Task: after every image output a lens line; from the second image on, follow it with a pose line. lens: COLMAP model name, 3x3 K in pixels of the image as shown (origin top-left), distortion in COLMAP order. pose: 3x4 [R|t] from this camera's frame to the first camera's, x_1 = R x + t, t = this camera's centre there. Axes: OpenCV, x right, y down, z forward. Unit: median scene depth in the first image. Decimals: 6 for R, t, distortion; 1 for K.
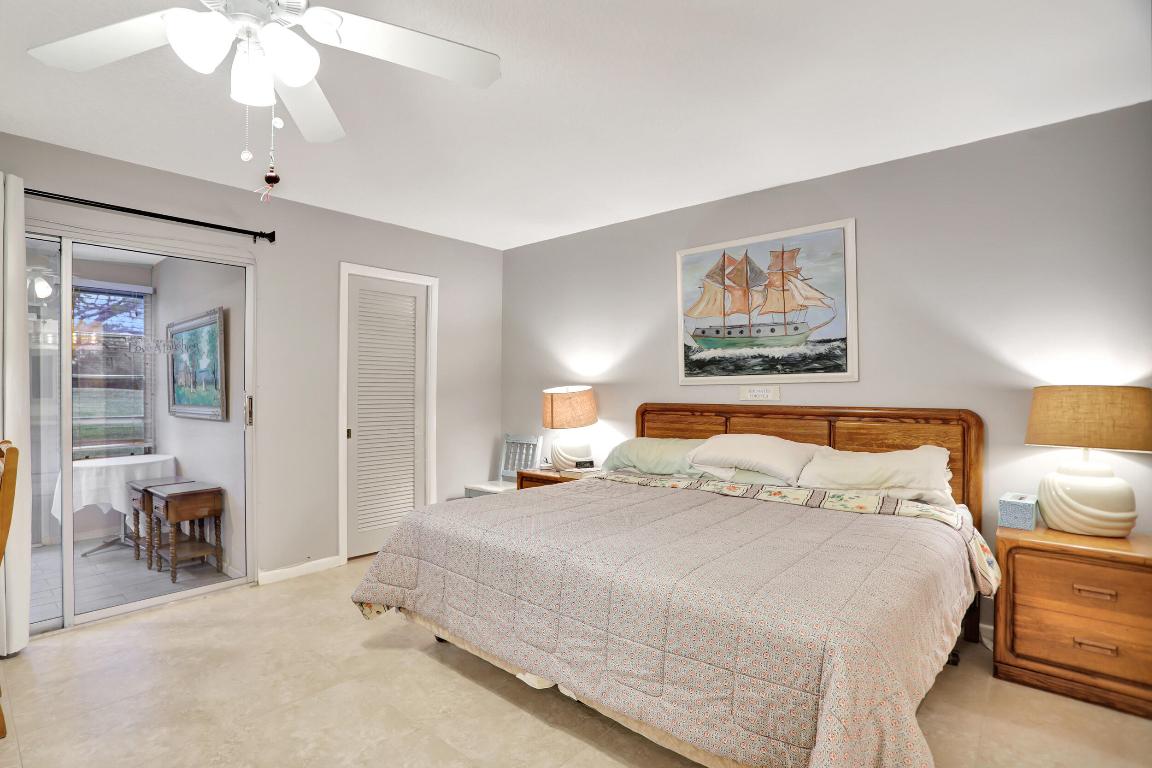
lens RADIAL K [[570.5, 0, 577.7], [0, 570.5, 386.2], [0, 0, 1]] dist [-0.044276, 0.018252]
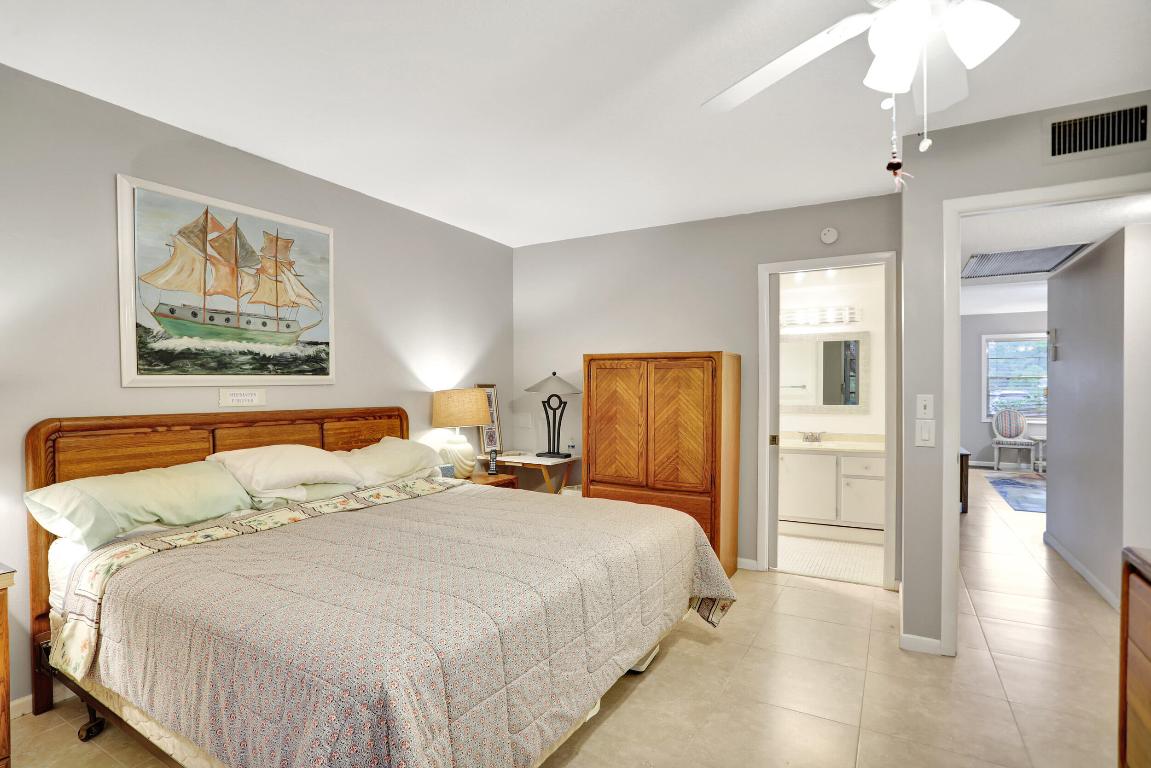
lens RADIAL K [[570.0, 0, 566.7], [0, 570.0, 400.2], [0, 0, 1]] dist [-0.044276, 0.018252]
pose [[-0.147595, -0.012776, 0.988965, -0.559212], [0.005658, 0.999889, 0.013762, 0.007800], [-0.989032, 0.007627, -0.147507, 0.659139]]
